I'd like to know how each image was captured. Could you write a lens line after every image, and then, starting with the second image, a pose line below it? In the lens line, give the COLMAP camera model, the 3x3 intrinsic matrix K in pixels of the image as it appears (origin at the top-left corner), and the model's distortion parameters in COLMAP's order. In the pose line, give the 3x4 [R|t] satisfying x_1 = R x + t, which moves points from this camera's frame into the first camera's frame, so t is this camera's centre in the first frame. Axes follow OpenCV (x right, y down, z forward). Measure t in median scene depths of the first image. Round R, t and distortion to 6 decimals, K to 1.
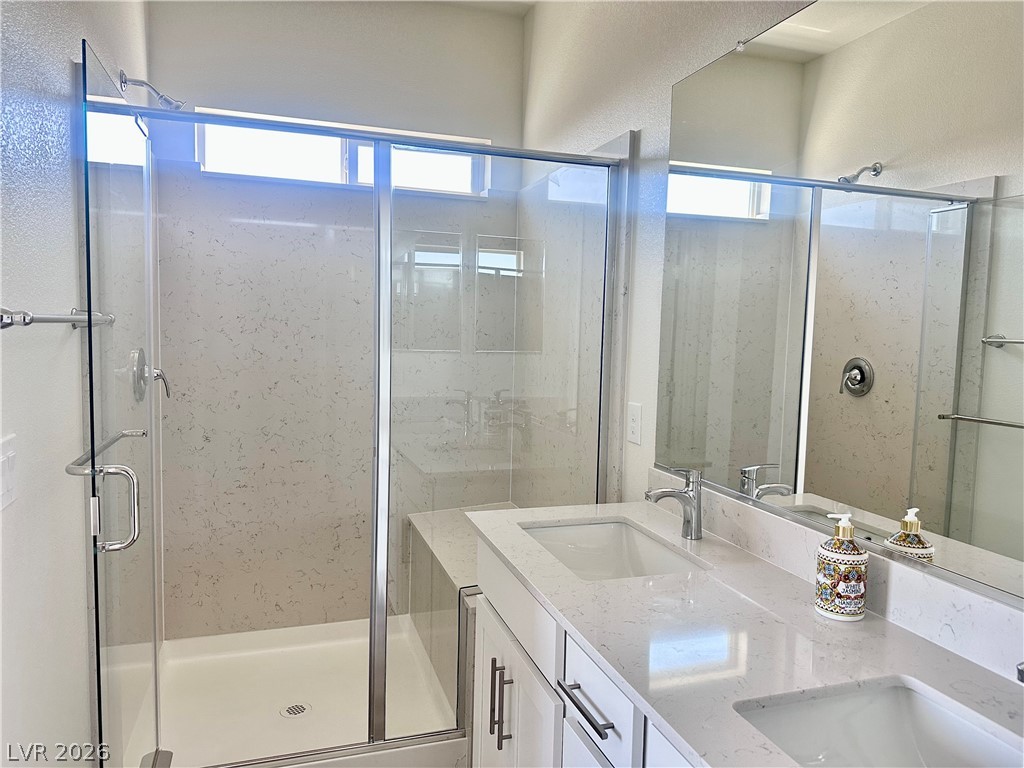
lens RADIAL K [[715.7, 0, 510.2], [0, 715.7, 387.0], [0, 0, 1]] dist [0.064029, -0.068003]
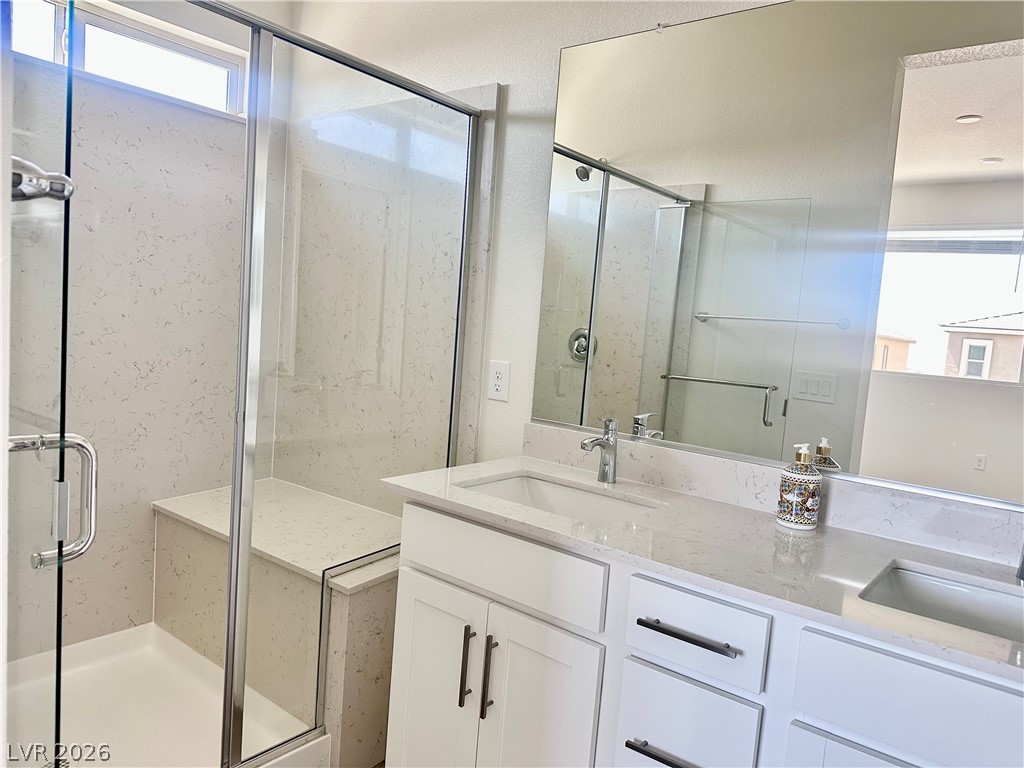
lens RADIAL K [[715.7, 0, 511.3], [0, 715.7, 390.6], [0, 0, 1]] dist [0.064029, -0.068003]
pose [[0.841076, -0.013235, 0.540755, -0.352321], [-0.008536, 0.999251, 0.037734, 0.026494], [-0.540849, -0.036353, 0.840333, 0.145325]]
